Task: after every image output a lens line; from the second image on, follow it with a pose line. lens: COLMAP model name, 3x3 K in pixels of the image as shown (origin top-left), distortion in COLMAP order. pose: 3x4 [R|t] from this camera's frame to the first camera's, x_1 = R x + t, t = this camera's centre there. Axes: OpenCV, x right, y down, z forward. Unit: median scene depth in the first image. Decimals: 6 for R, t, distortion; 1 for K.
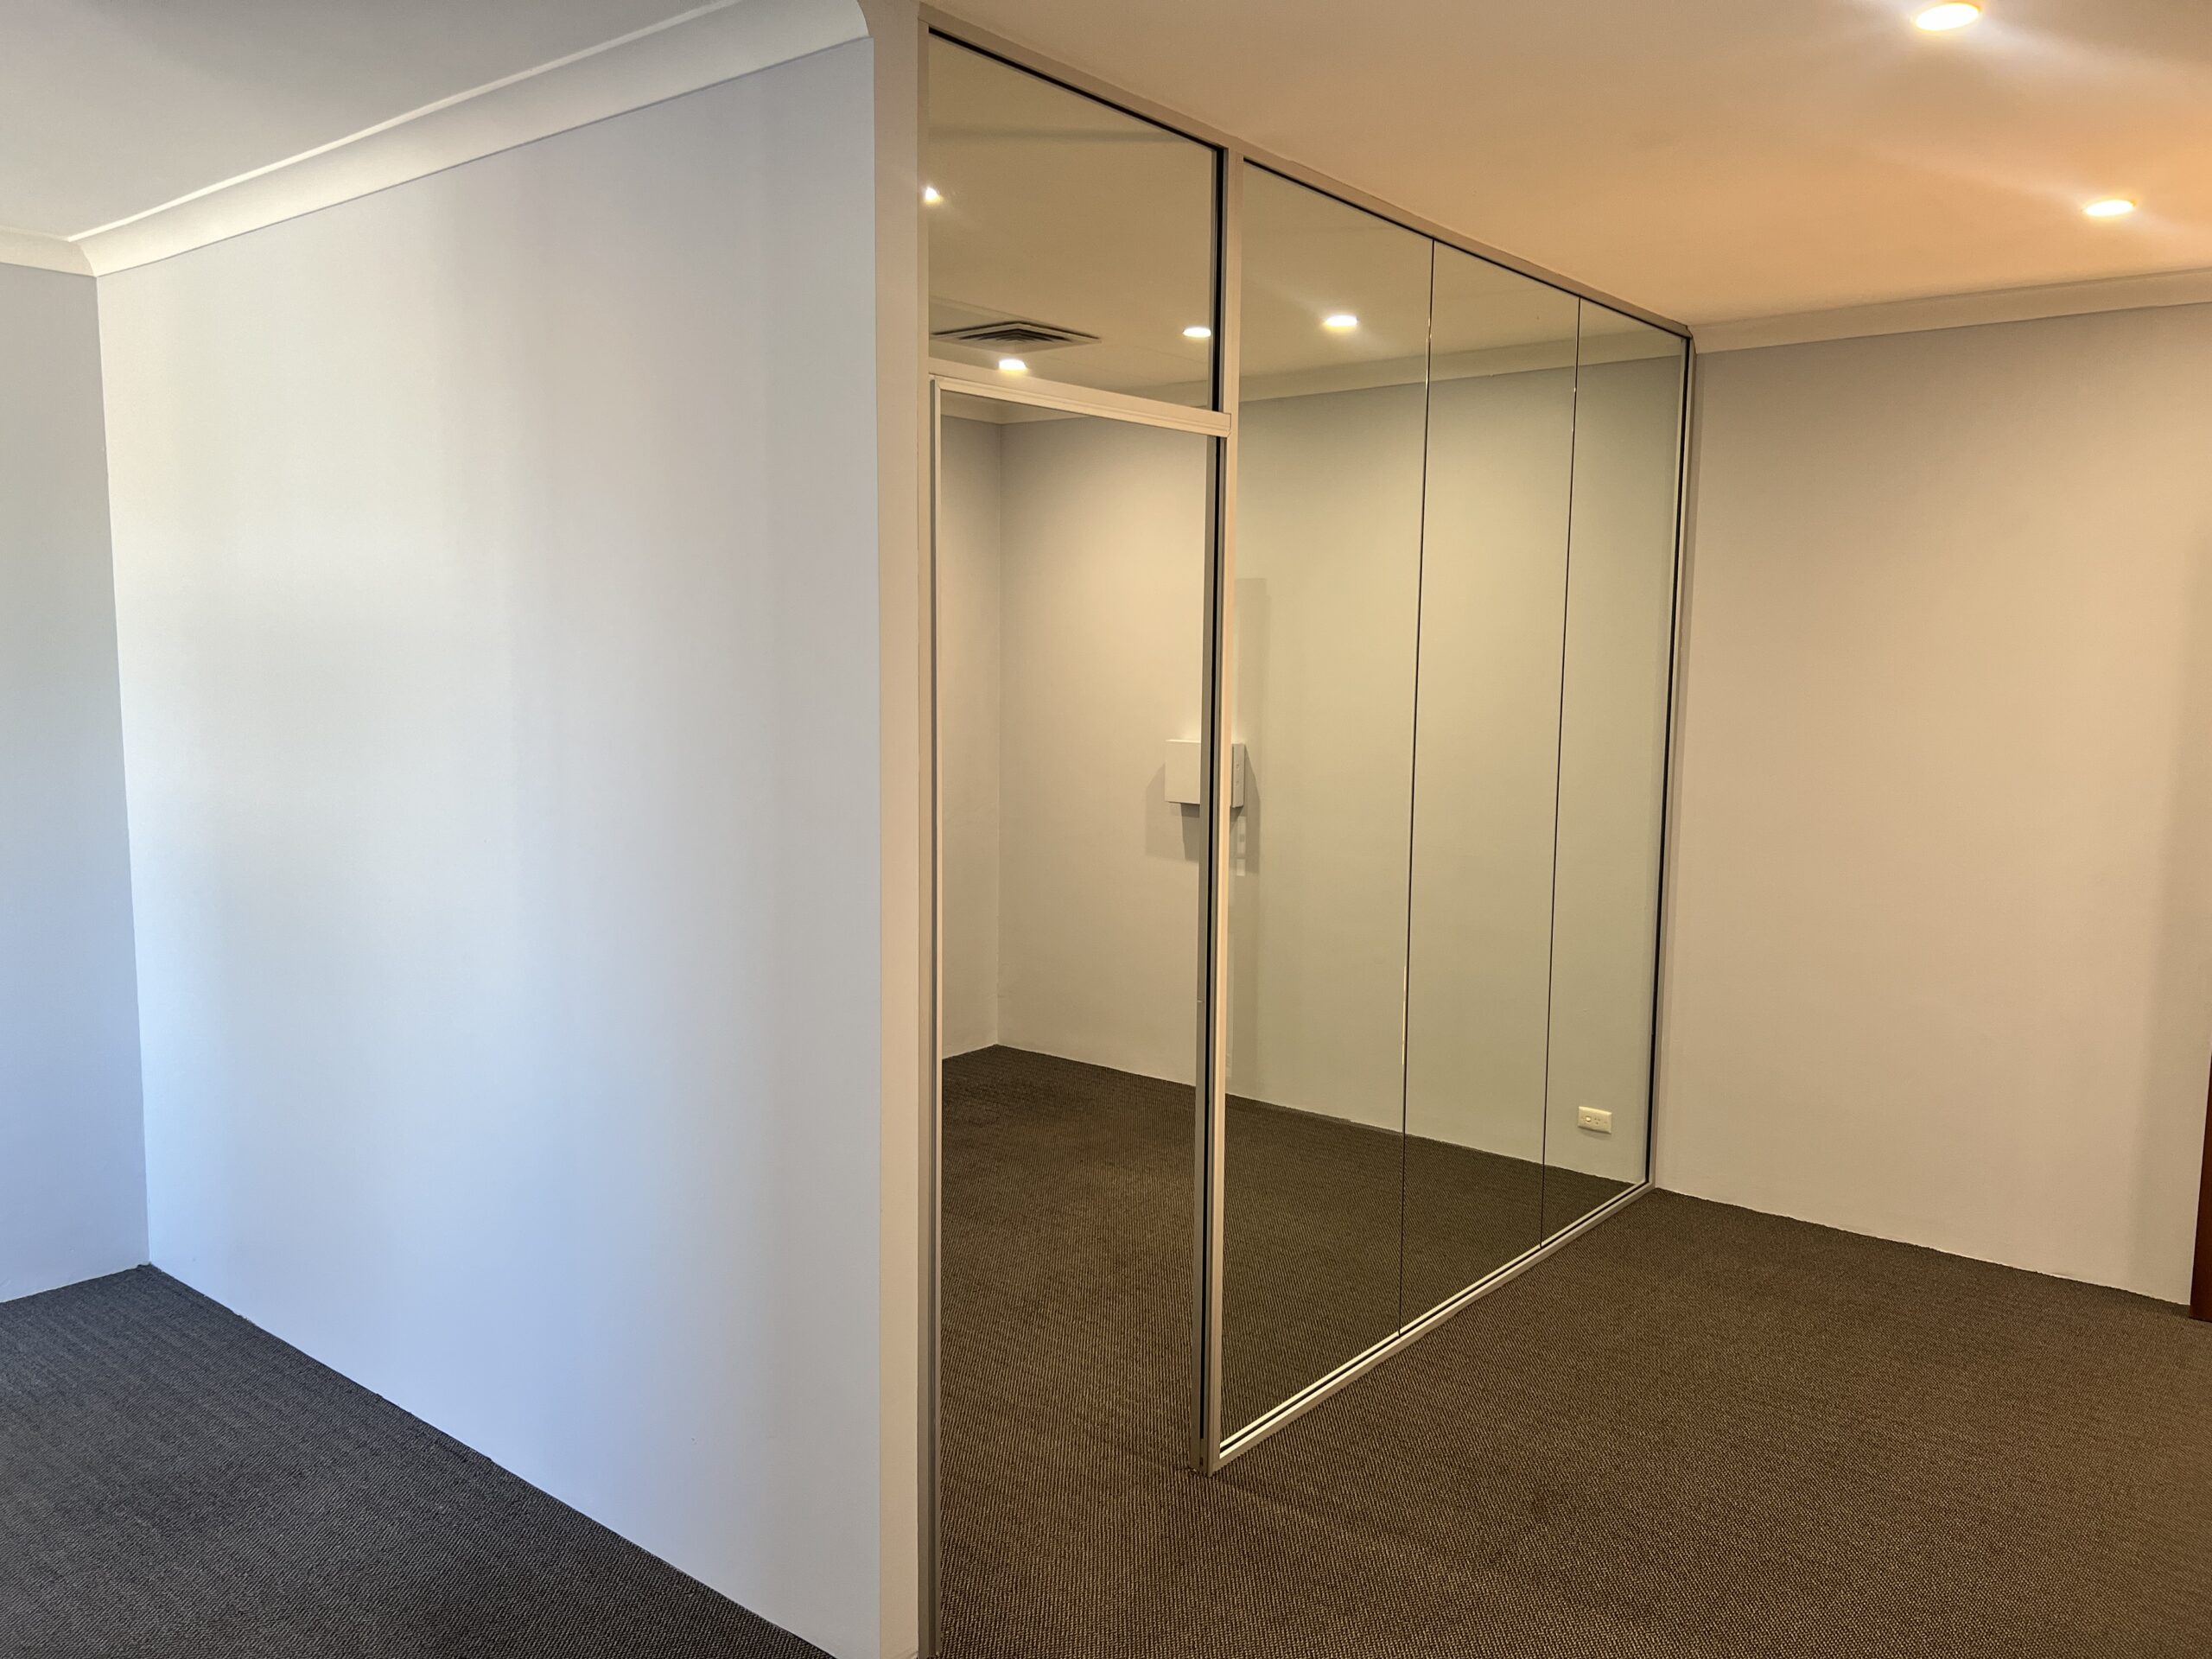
lens RADIAL K [[1663.6, 0, 1105.5], [0, 1663.6, 835.5], [0, 0, 1]] dist [0.028325, -0.052788]
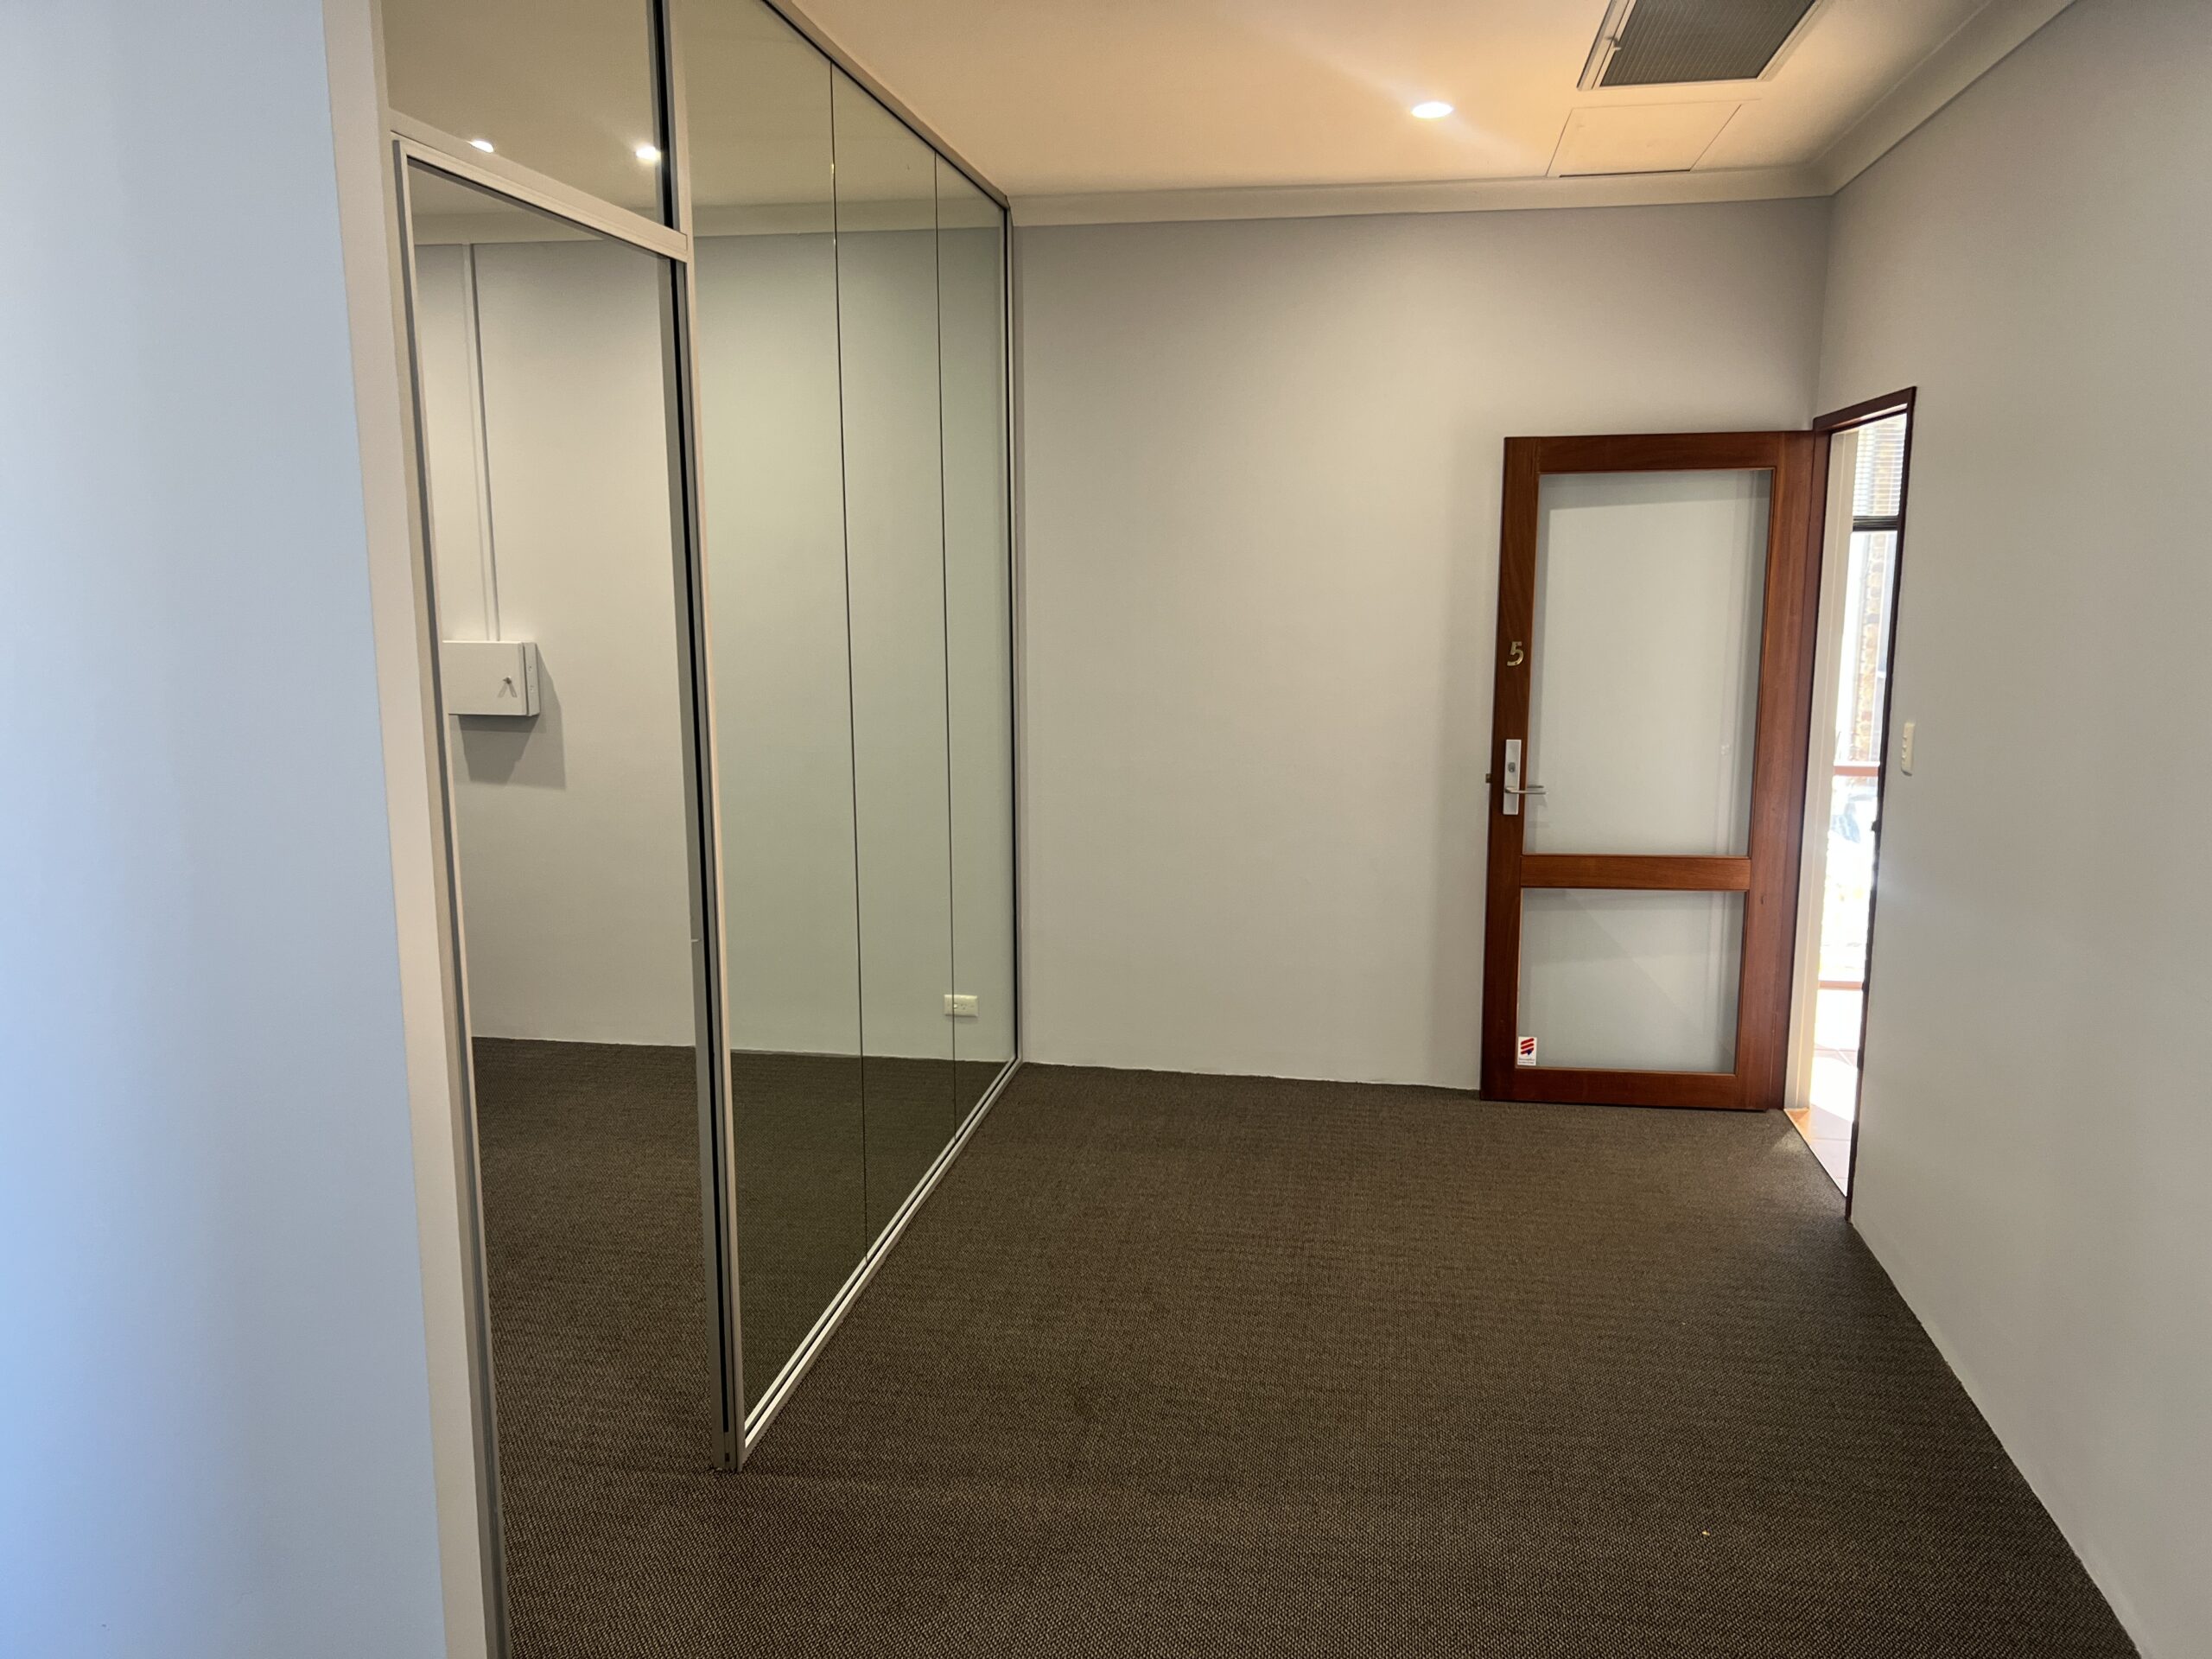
lens RADIAL K [[1663.6, 0, 1110.7], [0, 1663.6, 824.9], [0, 0, 1]] dist [0.028325, -0.052788]
pose [[0.868479, -0.092112, 0.487093, -0.143385], [0.064976, 0.995260, 0.072357, -0.004305], [-0.491449, -0.031191, 0.870347, 0.131600]]
